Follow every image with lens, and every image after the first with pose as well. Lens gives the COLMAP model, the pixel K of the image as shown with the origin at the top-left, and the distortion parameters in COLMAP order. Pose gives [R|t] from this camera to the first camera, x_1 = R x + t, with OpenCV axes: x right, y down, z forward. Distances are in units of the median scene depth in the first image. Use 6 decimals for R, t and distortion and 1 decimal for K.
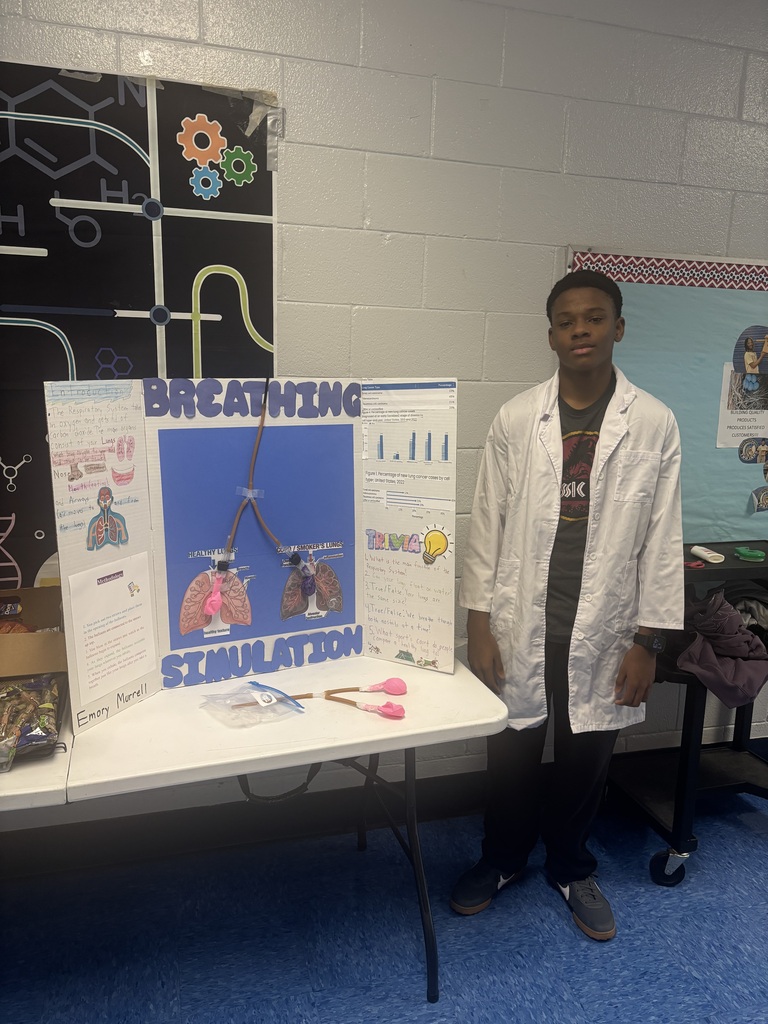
lens RADIAL K [[793.8, 0, 432.5], [0, 793.8, 510.6], [0, 0, 1]] dist [0.038970, -0.061626]
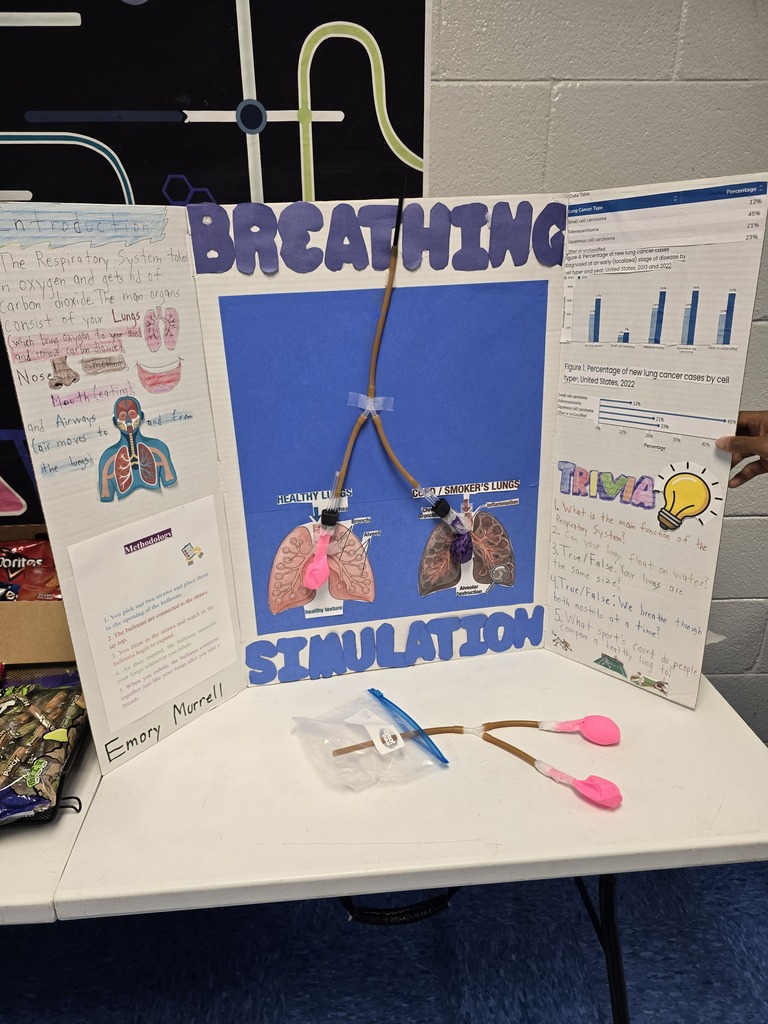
lens RADIAL K [[692.0, 0, 381.3], [0, 692.0, 515.3], [0, 0, 1]] dist [0.041352, -0.042509]
pose [[0.956333, 0.063453, -0.285308, -0.062663], [-0.010160, 0.982777, 0.184514, -0.034821], [0.292102, -0.173558, 0.940507, 0.475727]]
